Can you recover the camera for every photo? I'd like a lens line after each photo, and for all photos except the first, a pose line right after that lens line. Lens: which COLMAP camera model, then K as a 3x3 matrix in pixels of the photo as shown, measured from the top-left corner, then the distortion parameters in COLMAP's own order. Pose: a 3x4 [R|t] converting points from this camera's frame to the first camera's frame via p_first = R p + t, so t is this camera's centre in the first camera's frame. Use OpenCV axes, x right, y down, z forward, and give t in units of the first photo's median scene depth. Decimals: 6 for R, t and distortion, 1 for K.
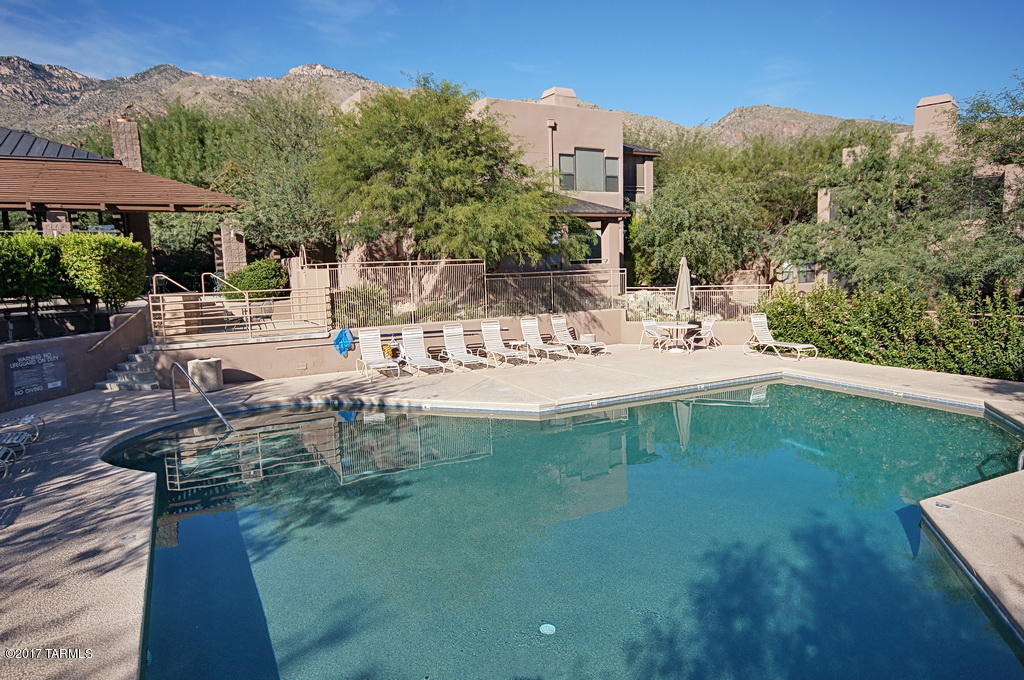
lens RADIAL K [[664.9, 0, 512.0], [0, 664.9, 340.0], [0, 0, 1]] dist [-0.031990, 0.003826]
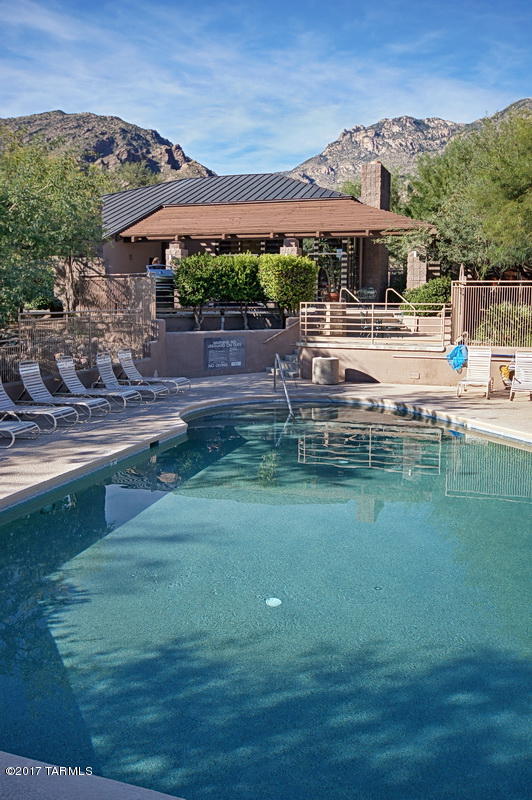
lens RADIAL K [[693.2, 0, 266.0], [0, 693.2, 400.0], [0, 0, 1]] dist [-0.266168, 0.371966]
pose [[0.599112, 0.139772, -0.788371, 0.410310], [-0.103687, 0.989898, 0.096706, -0.003182], [0.793923, 0.023806, 0.607552, 0.132920]]
